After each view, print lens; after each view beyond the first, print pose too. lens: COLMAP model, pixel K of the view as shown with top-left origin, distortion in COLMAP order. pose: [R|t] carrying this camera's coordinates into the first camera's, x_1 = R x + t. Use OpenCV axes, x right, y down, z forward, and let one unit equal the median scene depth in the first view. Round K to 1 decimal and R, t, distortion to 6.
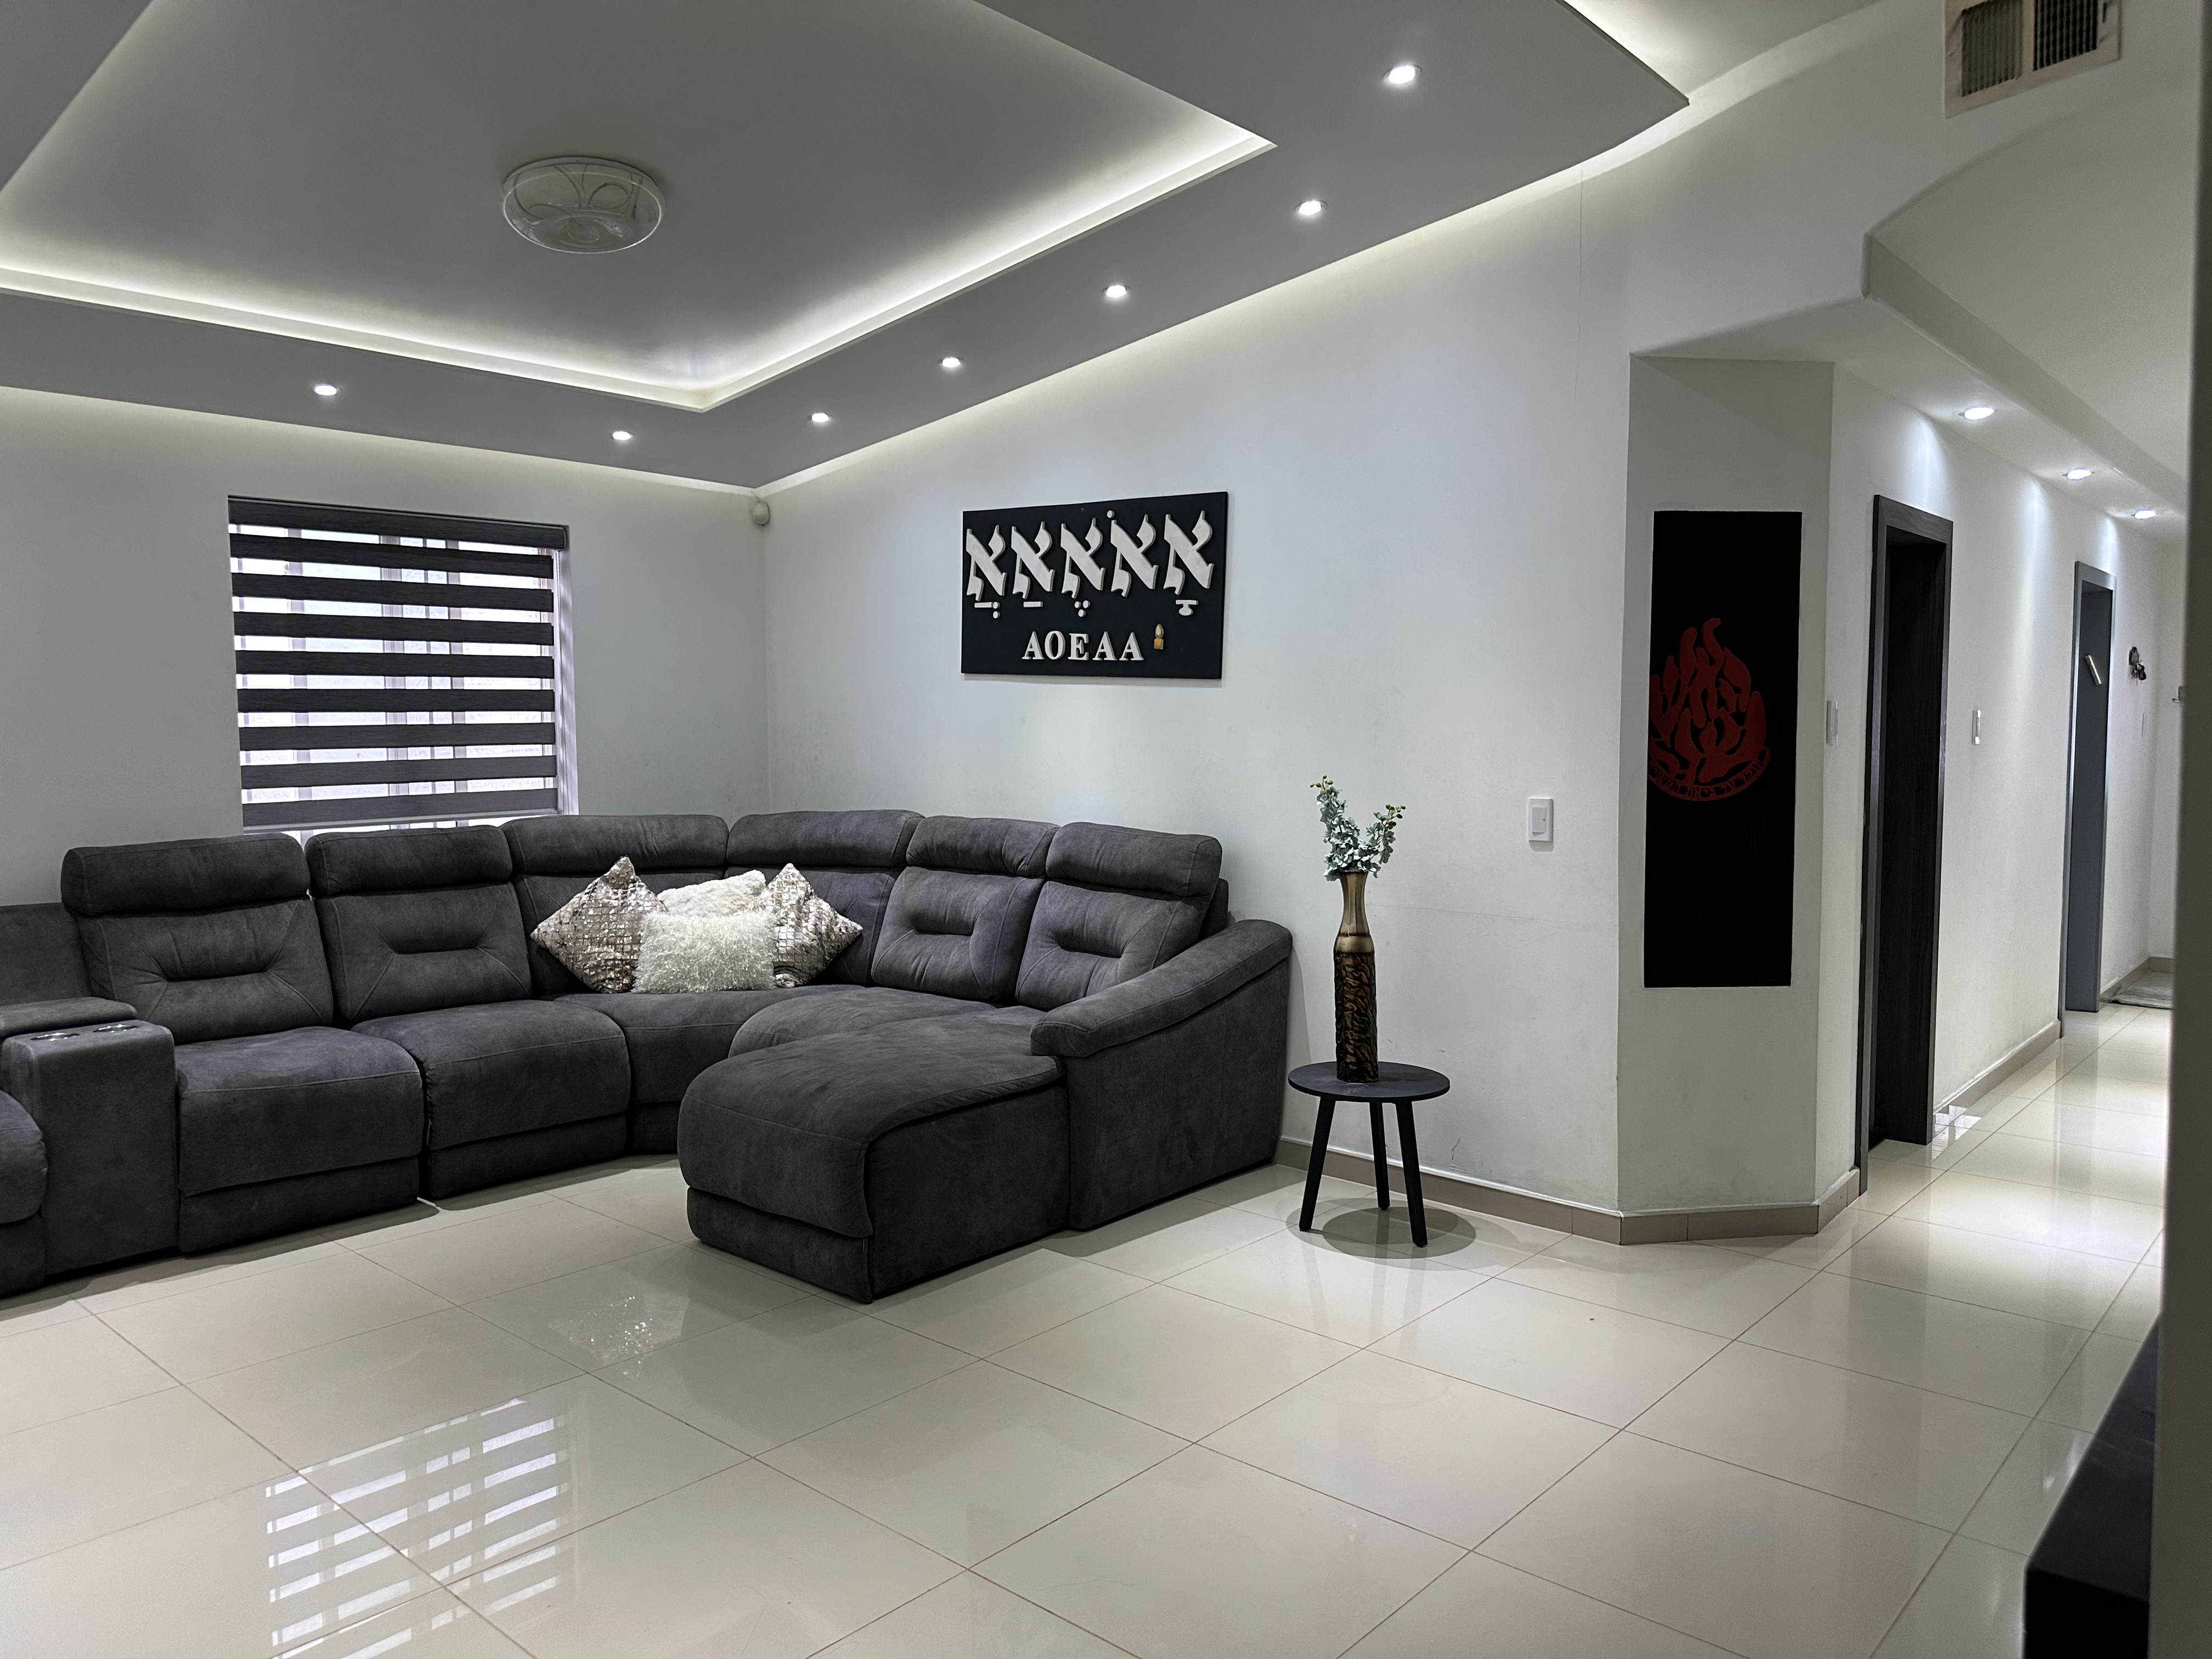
lens RADIAL K [[1532.3, 0, 1106.0], [0, 1532.3, 829.5], [0, 0, 1]] dist [0.001215, 0.001640]
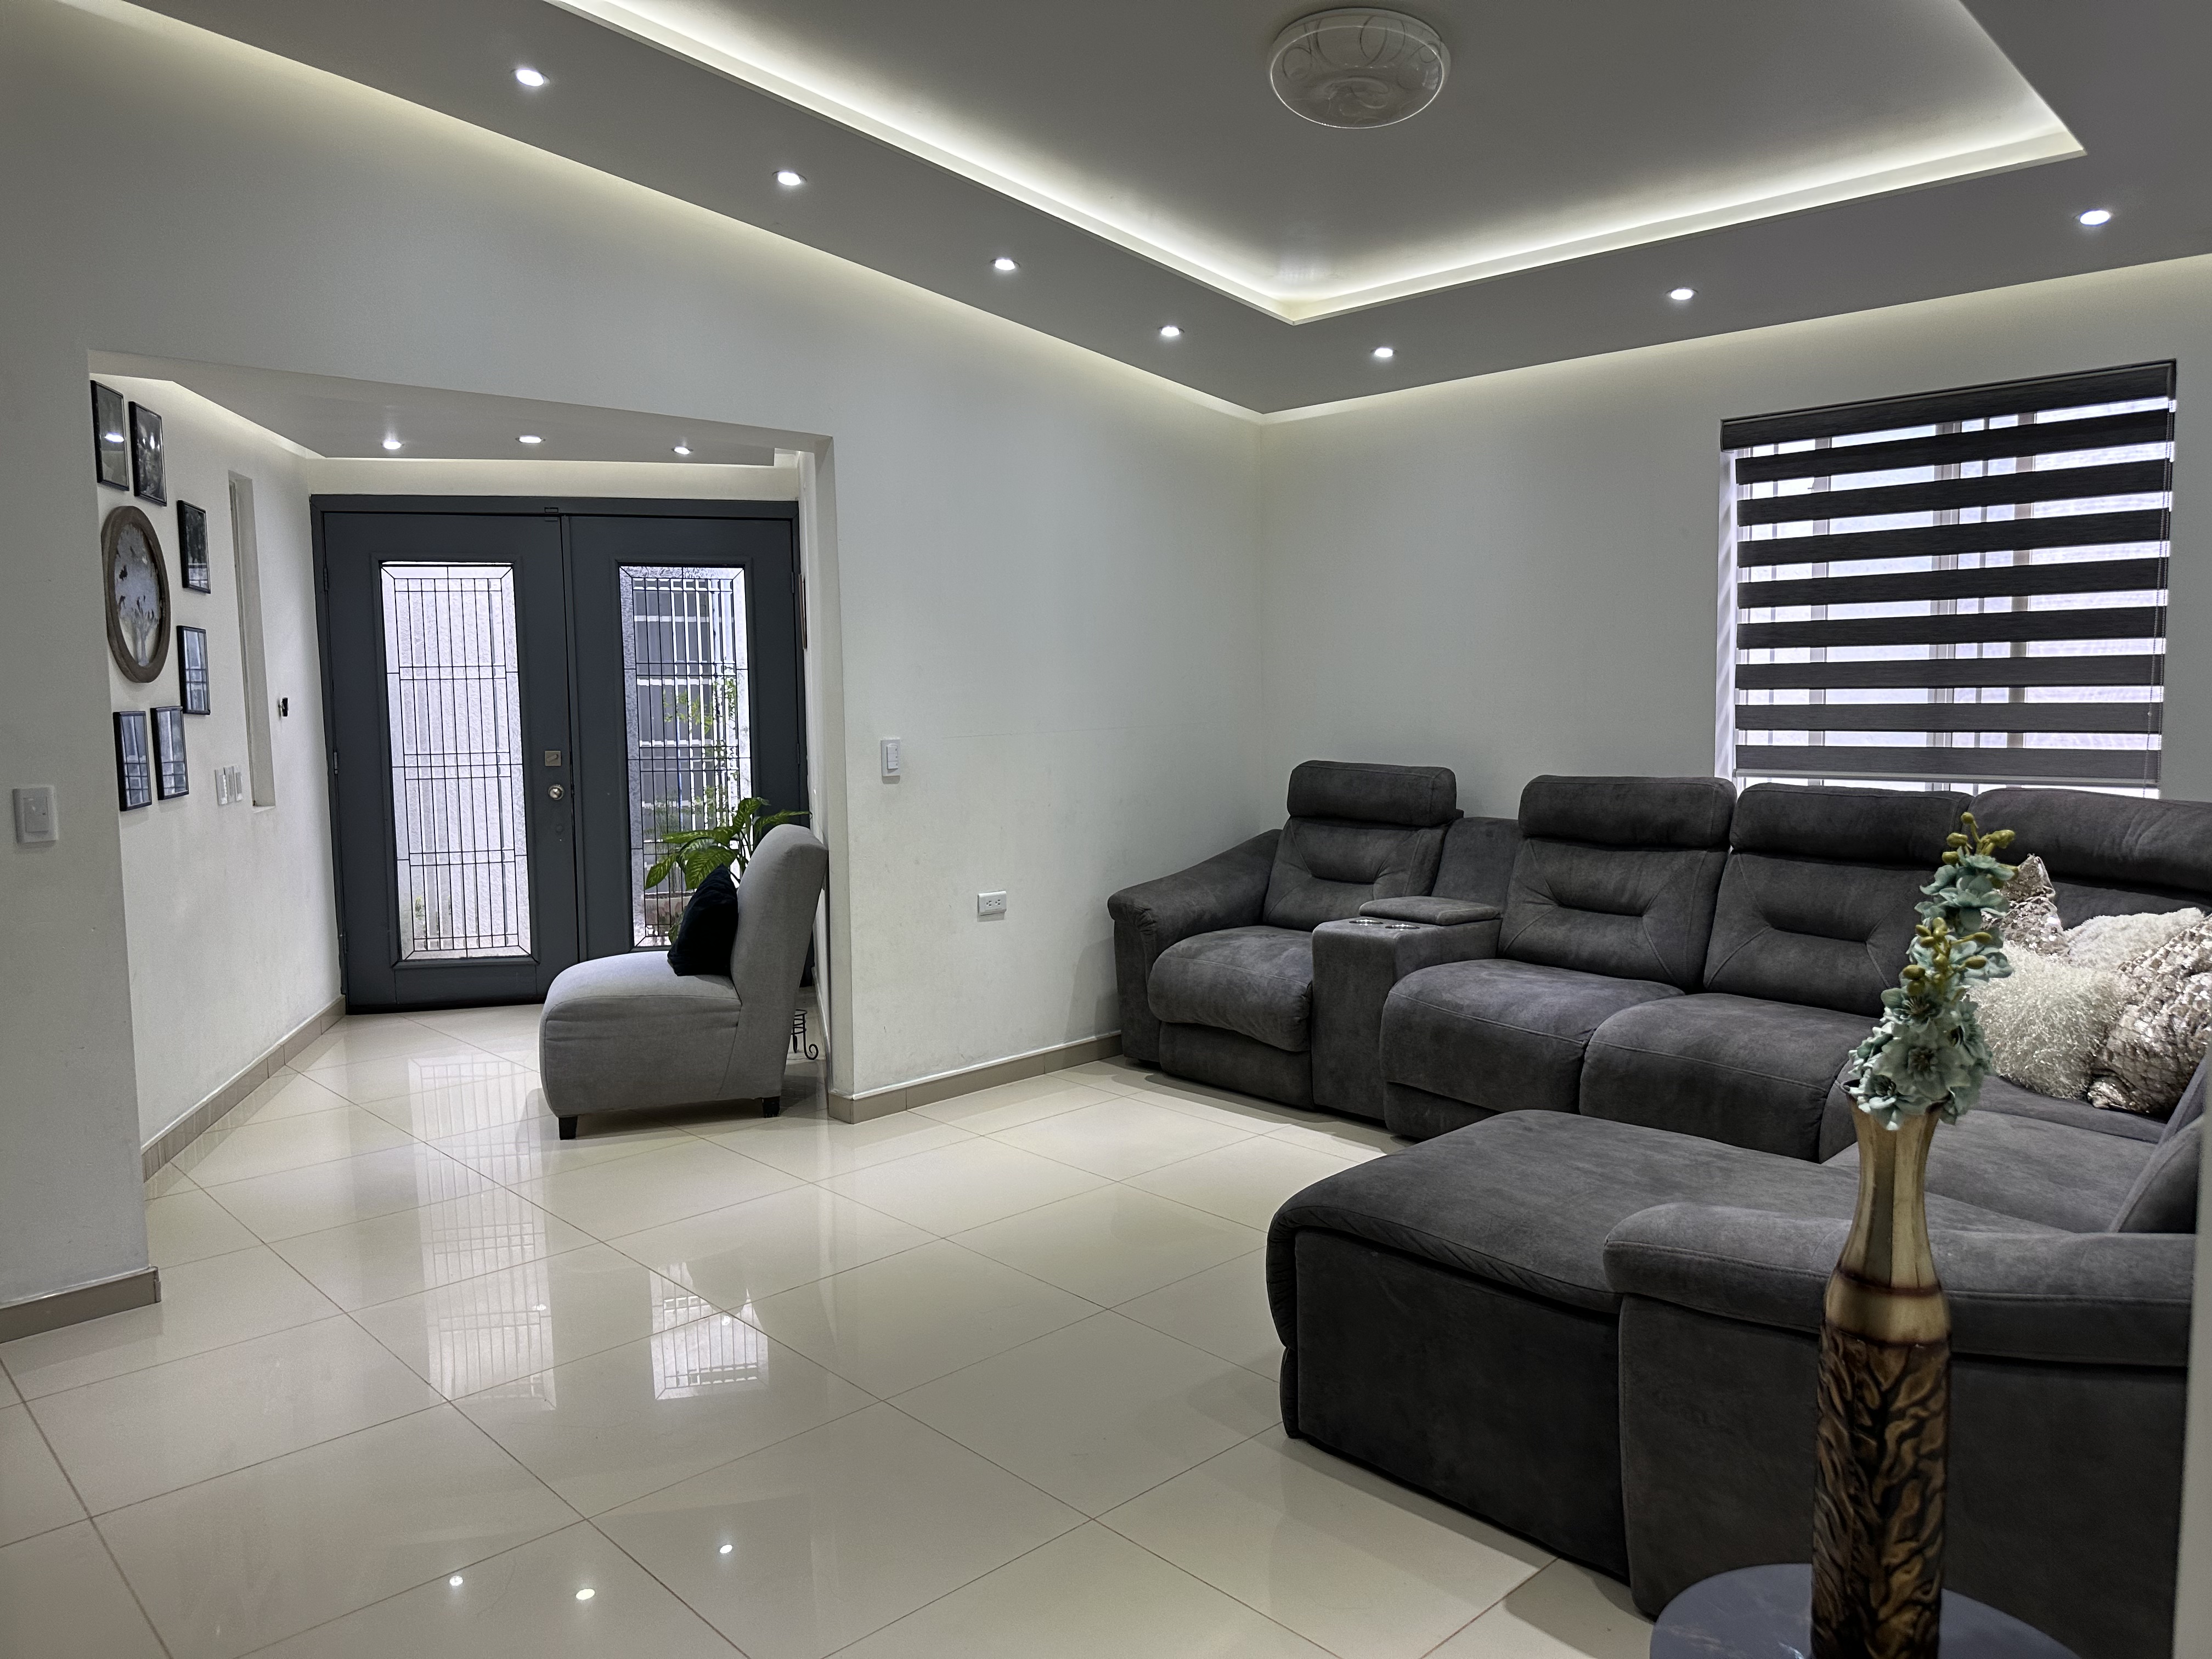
lens RADIAL K [[1532.3, 0, 1106.0], [0, 1532.3, 829.5], [0, 0, 1]] dist [0.001215, 0.001640]
pose [[-0.072718, 0.108685, -0.991413, 0.407844], [-0.056130, 0.992023, 0.112869, -0.049922], [0.995772, 0.063856, -0.066037, 0.671210]]
